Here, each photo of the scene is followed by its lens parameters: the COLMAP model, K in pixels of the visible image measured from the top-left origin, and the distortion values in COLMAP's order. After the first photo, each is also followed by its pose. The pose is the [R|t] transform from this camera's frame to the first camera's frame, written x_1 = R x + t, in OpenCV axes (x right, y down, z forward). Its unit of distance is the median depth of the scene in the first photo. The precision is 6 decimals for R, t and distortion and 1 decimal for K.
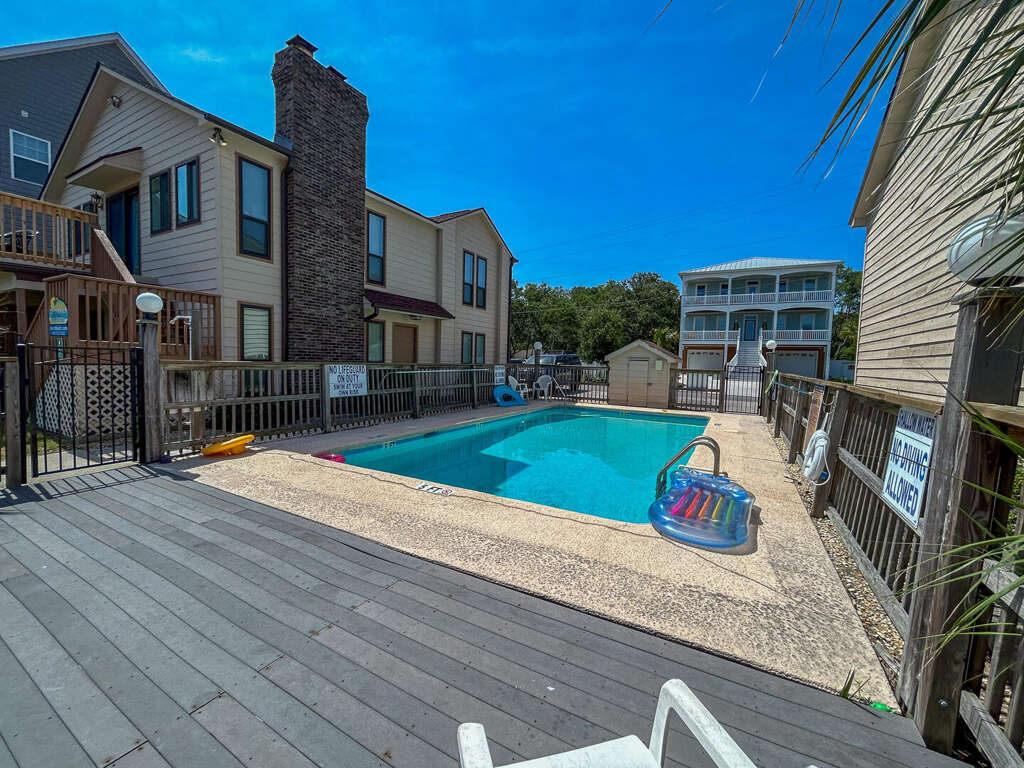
lens RADIAL K [[414.7, 0, 512.0], [0, 414.7, 384.0], [0, 0, 1]] dist [-0.000879, 0.000016]
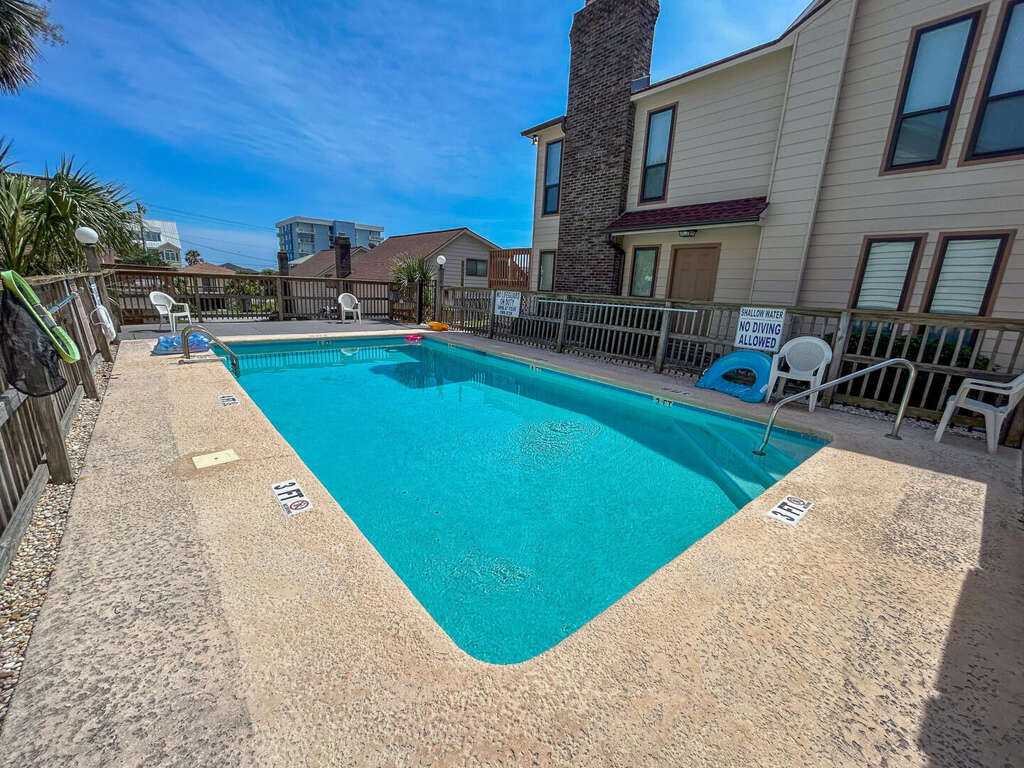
lens RADIAL K [[414.7, 0, 512.0], [0, 414.7, 384.0], [0, 0, 1]] dist [-0.000879, 0.000016]
pose [[-0.346060, 0.178318, -0.921111, 0.595359], [-0.107094, 0.967847, 0.227601, -0.044030], [0.932080, 0.177409, -0.315836, 1.048161]]
